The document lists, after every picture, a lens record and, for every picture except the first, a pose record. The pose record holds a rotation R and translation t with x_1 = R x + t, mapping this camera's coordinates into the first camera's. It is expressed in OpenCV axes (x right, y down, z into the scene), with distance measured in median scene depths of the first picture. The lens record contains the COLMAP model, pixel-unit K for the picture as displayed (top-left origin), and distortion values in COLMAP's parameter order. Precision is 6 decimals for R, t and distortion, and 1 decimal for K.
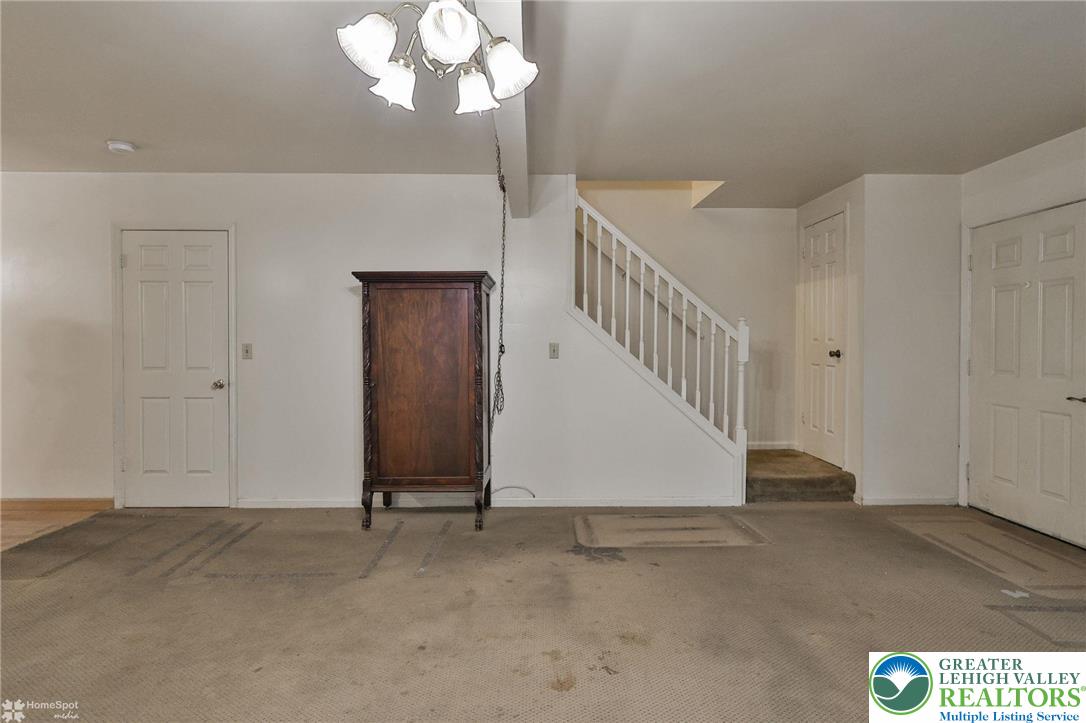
lens RADIAL K [[536.9, 0, 546.3], [0, 536.9, 343.7], [0, 0, 1]] dist [-0.000471, -0.000041]
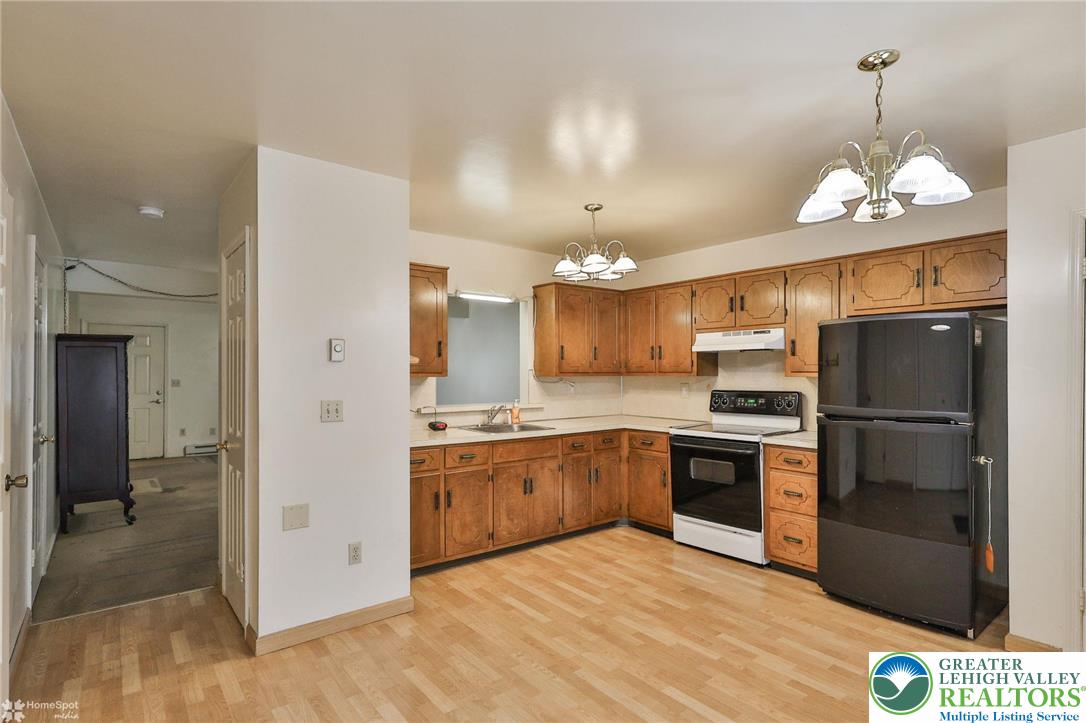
lens RADIAL K [[566.4, 0, 528.6], [0, 566.4, 369.3], [0, 0, 1]] dist [0.001858, 0.000095]
pose [[-0.590797, 0.002594, 0.806816, -2.089089], [0.003236, 0.999994, -0.000846, -0.042537], [-0.806814, 0.002111, -0.590802, 1.031940]]
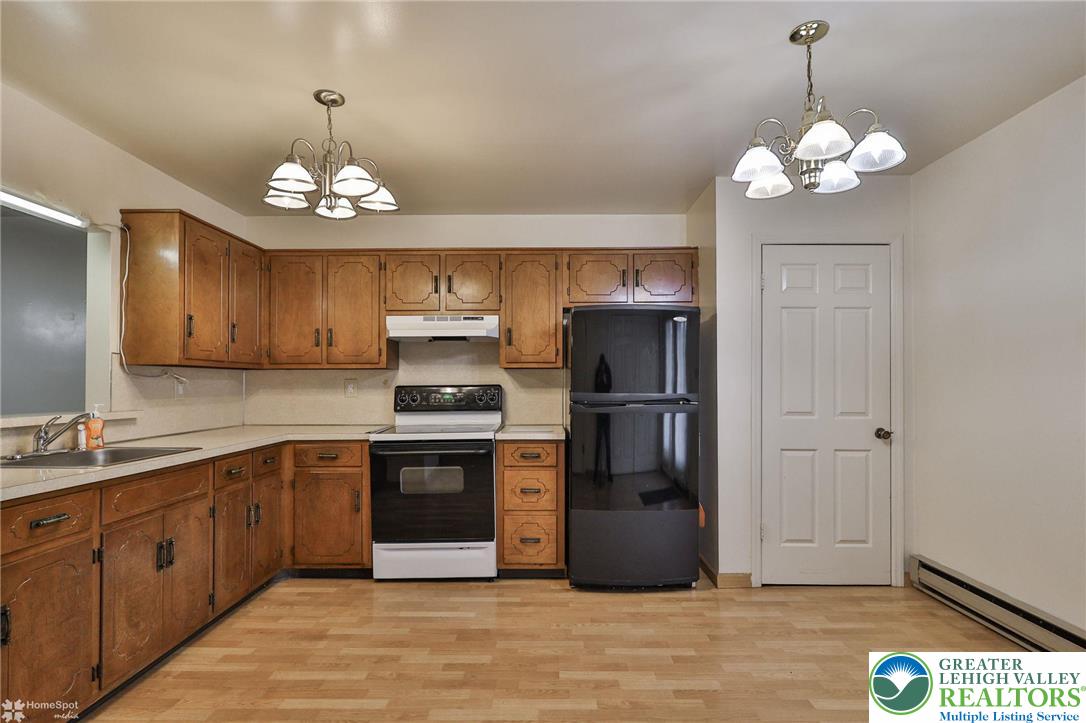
lens RADIAL K [[548.4, 0, 552.1], [0, 548.4, 375.3], [0, 0, 1]] dist [-0.000030, 0.000044]
pose [[-0.999827, 0.002624, 0.018427, -1.585694], [0.002379, 0.999908, -0.013326, 0.001894], [-0.018460, -0.013280, -0.999741, 0.966947]]
